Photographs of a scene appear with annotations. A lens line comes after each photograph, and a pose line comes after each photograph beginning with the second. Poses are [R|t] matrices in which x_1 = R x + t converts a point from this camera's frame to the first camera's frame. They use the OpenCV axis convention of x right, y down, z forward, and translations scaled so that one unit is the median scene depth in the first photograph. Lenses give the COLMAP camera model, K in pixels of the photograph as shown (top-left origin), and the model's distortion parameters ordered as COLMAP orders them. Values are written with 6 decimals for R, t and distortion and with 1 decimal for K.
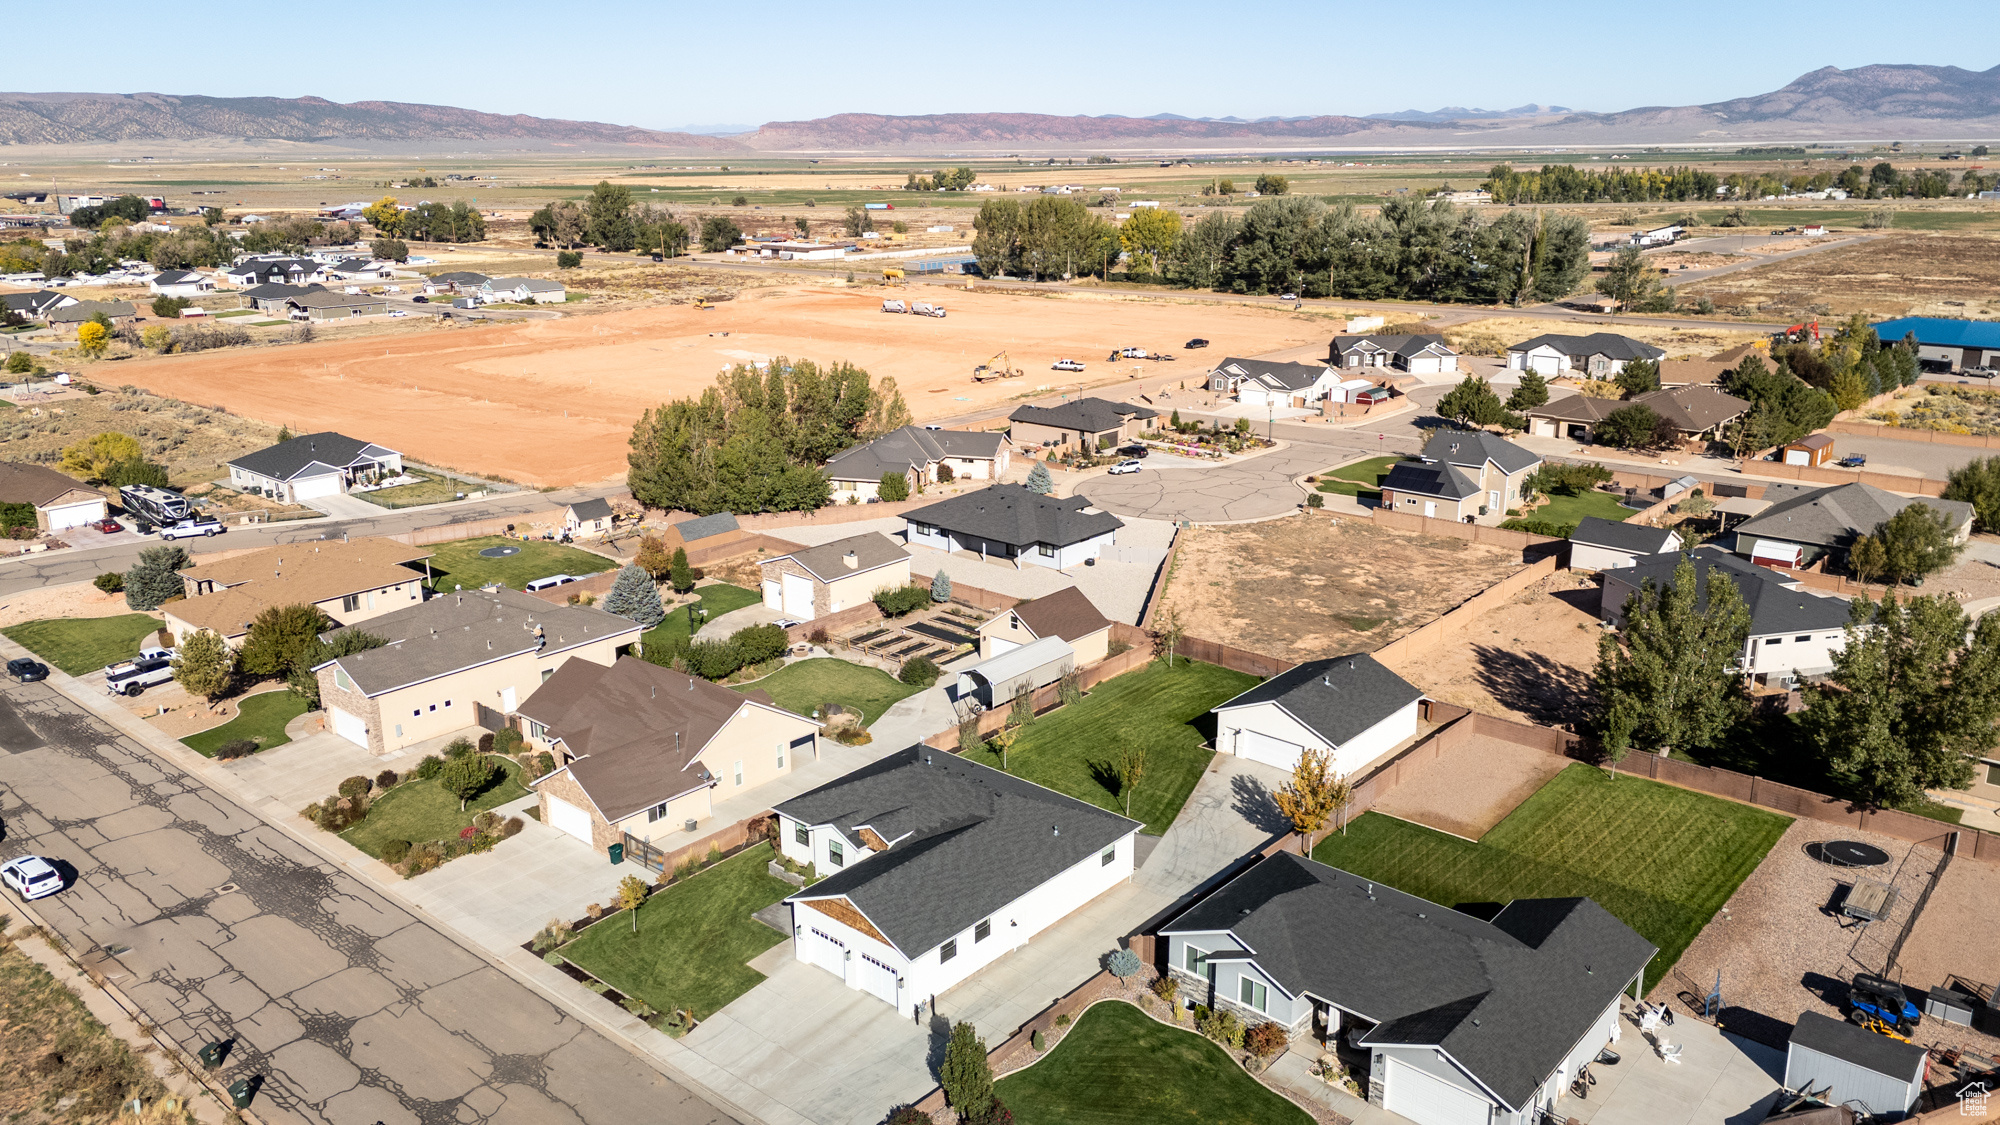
lens RADIAL K [[1458.1, 0, 1004.4], [0, 1458.1, 561.4], [0, 0, 1]] dist [0.085596, -0.077278]
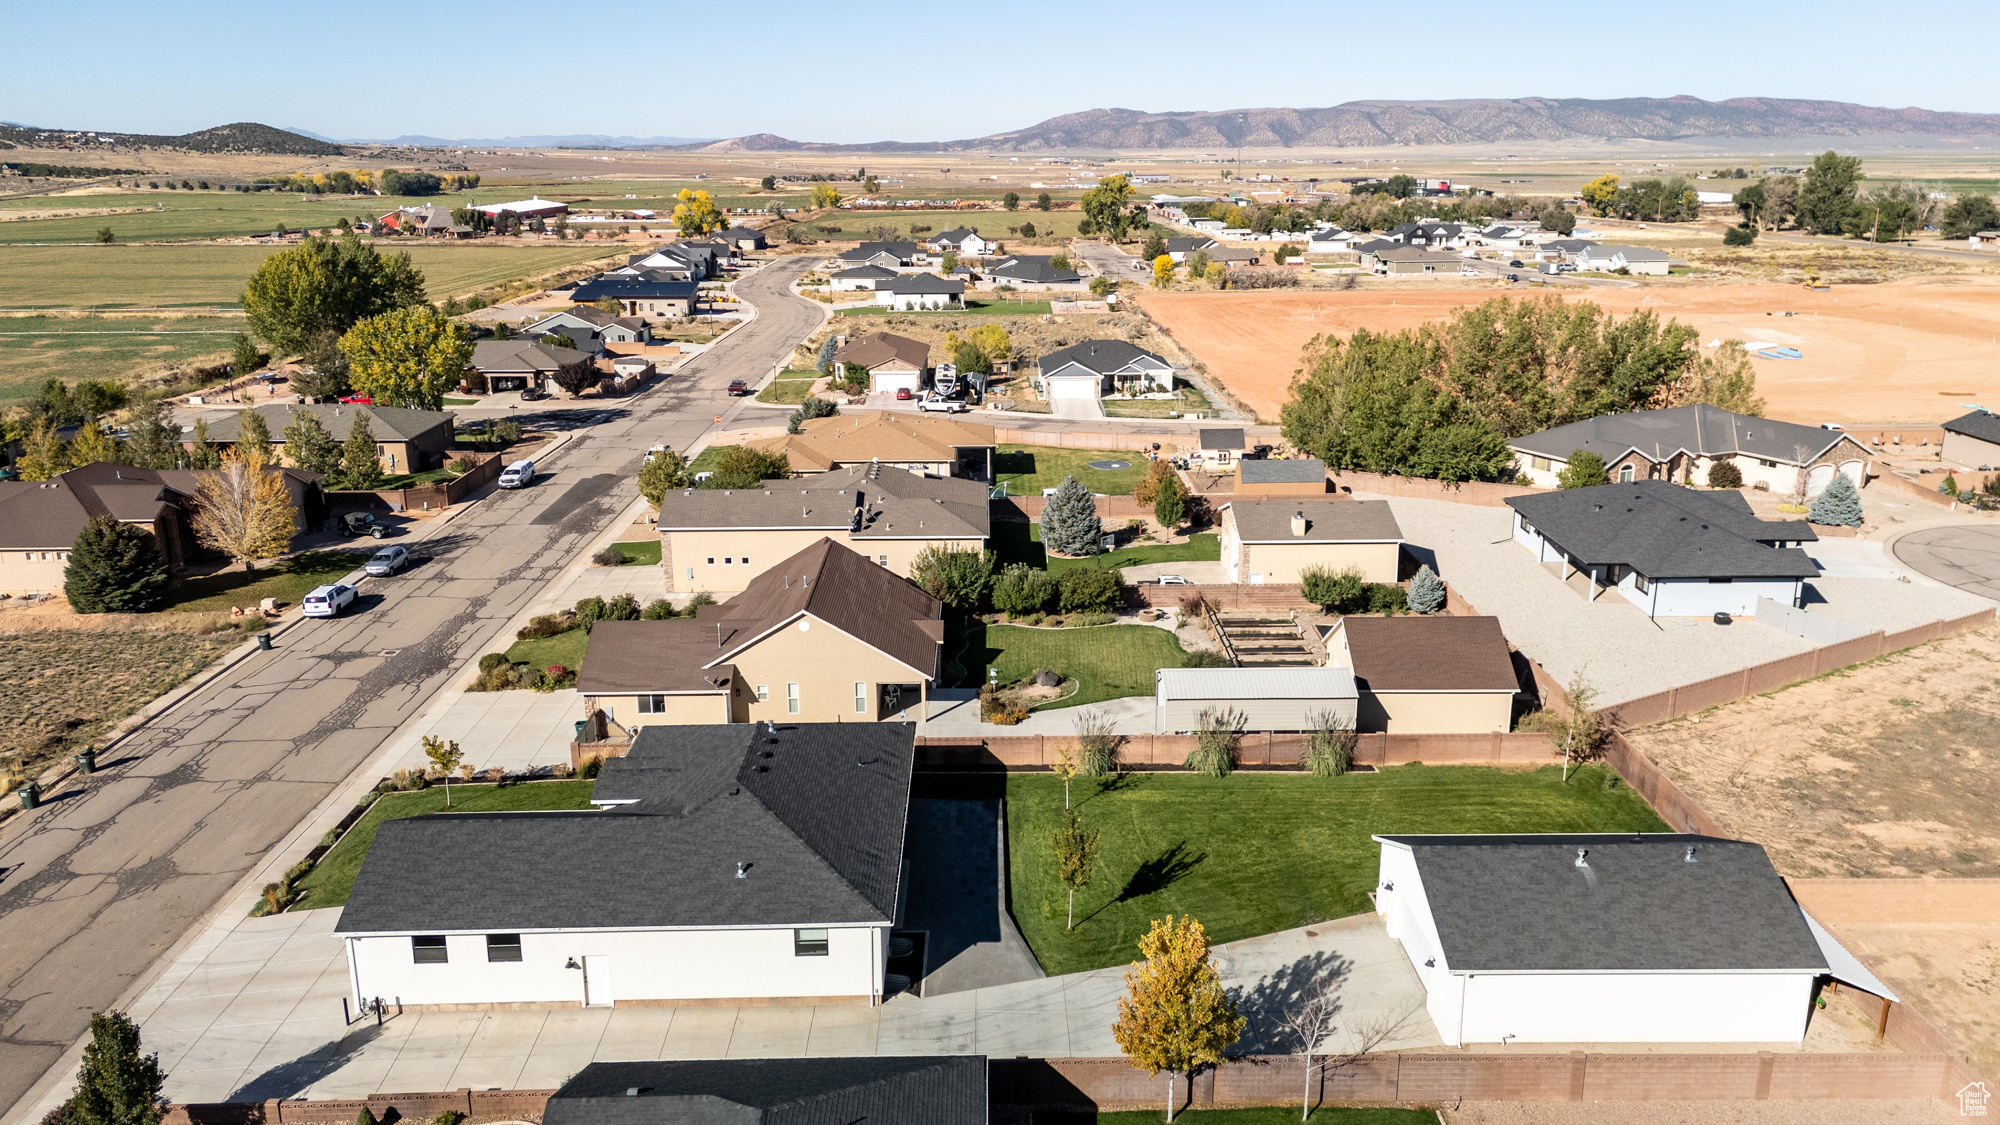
lens RADIAL K [[1458.1, 0, 1004.8], [0, 1458.1, 565.9], [0, 0, 1]] dist [0.085596, -0.077278]
pose [[0.672055, 0.209821, -0.710153, 0.255826], [-0.207904, 0.973907, 0.090998, -0.013247], [0.710716, 0.086488, 0.698142, 0.291962]]
